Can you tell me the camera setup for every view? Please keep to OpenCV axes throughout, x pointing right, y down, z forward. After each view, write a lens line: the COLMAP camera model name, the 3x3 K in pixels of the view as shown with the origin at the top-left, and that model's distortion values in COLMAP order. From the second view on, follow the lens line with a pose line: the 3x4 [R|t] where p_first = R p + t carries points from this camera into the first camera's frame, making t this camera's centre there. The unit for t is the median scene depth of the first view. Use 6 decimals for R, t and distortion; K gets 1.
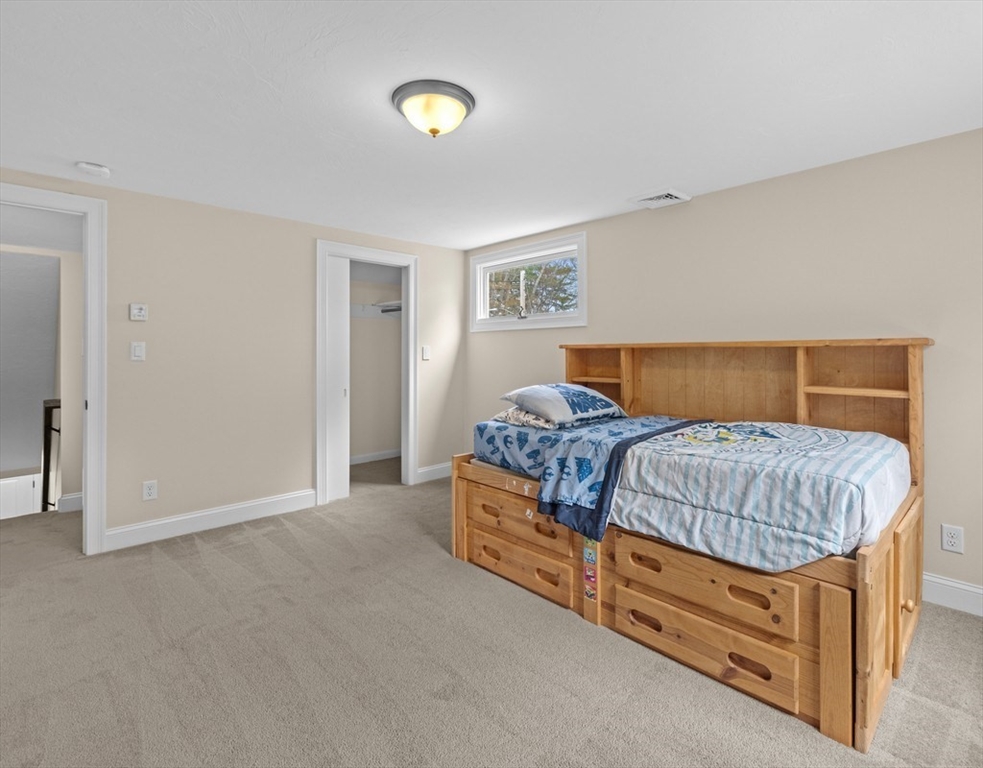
lens RADIAL K [[490.0, 0, 494.6], [0, 490.0, 348.8], [0, 0, 1]] dist [0.001410, 0.000781]
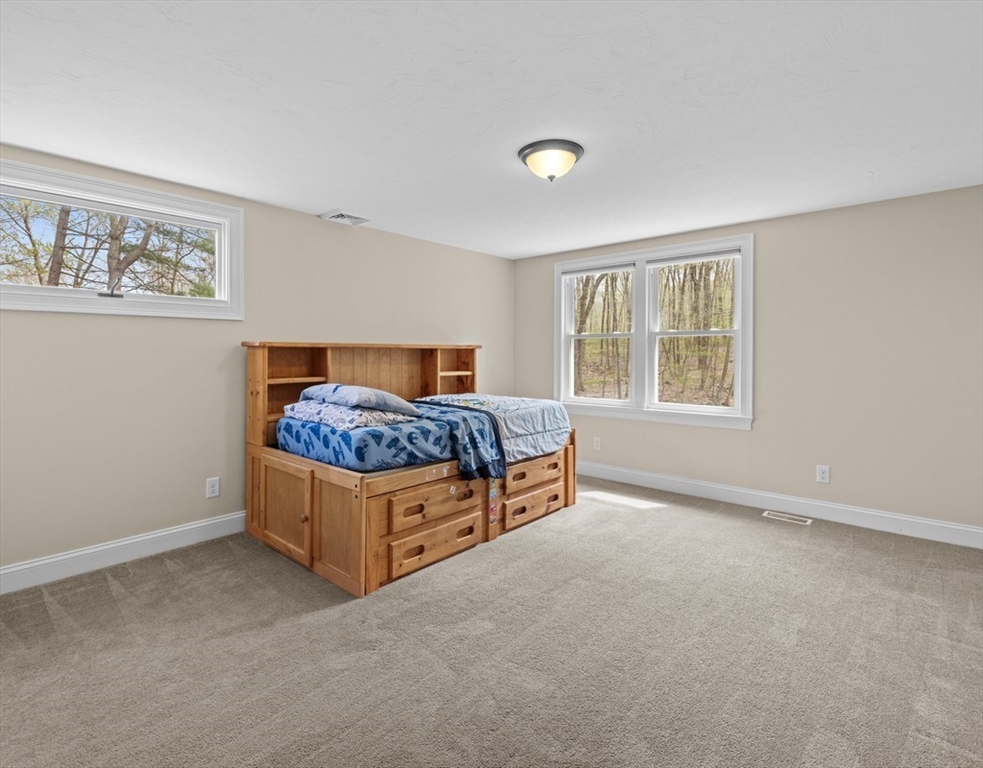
lens RADIAL K [[490.0, 0, 494.6], [0, 490.0, 348.8], [0, 0, 1]] dist [0.001410, 0.000781]
pose [[-0.095113, 0.009230, 0.995424, -1.582052], [-0.008439, 0.999914, -0.010078, 0.018087], [-0.995431, -0.009359, -0.095027, 1.456165]]
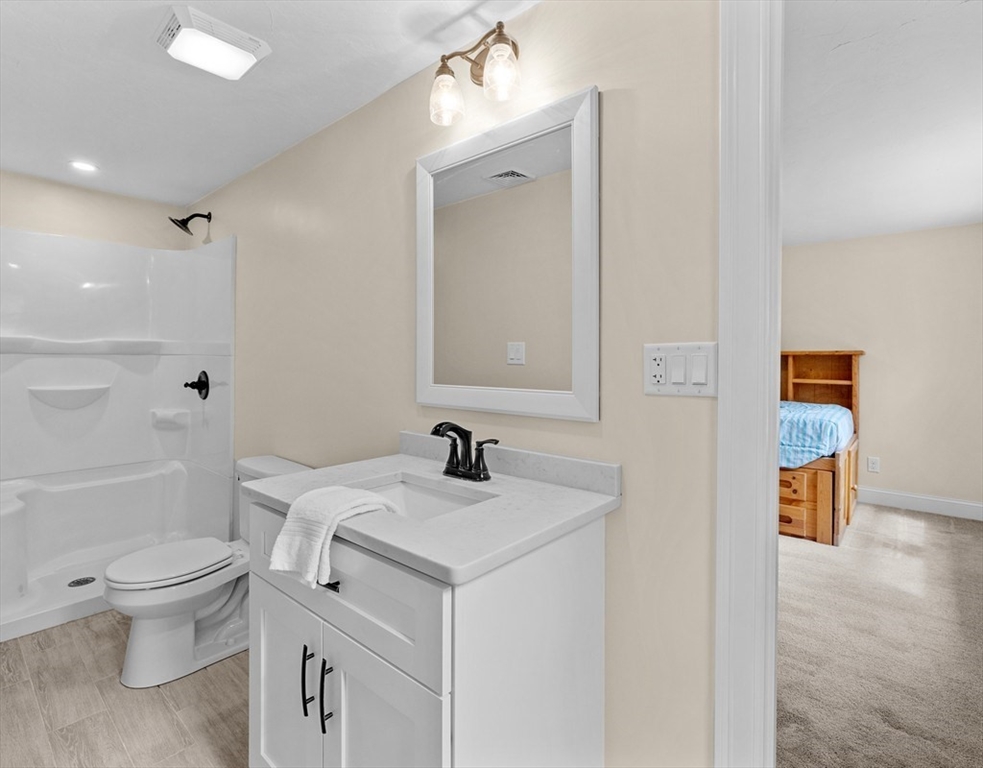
lens RADIAL K [[490.0, 0, 494.6], [0, 490.0, 348.8], [0, 0, 1]] dist [0.001410, 0.000781]
pose [[0.994607, 0.010888, 0.103138, -0.824201], [-0.010563, 0.999937, -0.003695, -0.011294], [-0.103172, 0.002586, 0.994660, -0.831712]]
